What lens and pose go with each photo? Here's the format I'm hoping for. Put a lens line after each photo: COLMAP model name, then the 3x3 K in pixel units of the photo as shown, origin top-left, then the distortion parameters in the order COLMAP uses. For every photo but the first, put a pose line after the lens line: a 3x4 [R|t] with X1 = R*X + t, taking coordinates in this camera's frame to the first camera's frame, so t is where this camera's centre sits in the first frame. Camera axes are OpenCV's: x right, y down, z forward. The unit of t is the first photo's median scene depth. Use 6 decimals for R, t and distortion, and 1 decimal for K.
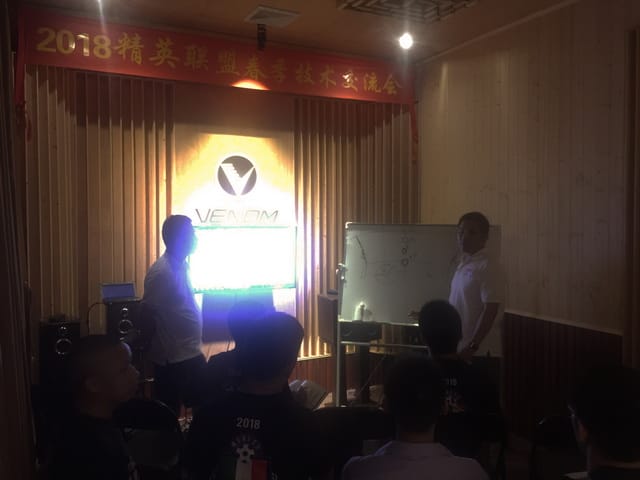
lens RADIAL K [[539.9, 0, 320.0], [0, 539.9, 240.0], [0, 0, 1]] dist [0.002779, -0.050804]
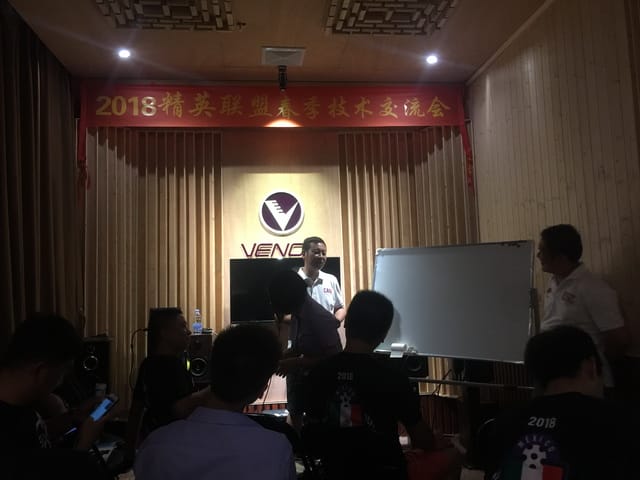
lens RADIAL K [[539.9, 0, 320.0], [0, 539.9, 240.0], [0, 0, 1]] dist [0.002779, -0.050804]
pose [[0.936644, -0.059531, -0.345188, 0.290079], [0.017932, 0.992310, -0.122474, 0.068972], [0.349824, 0.108525, 0.930508, 0.065868]]
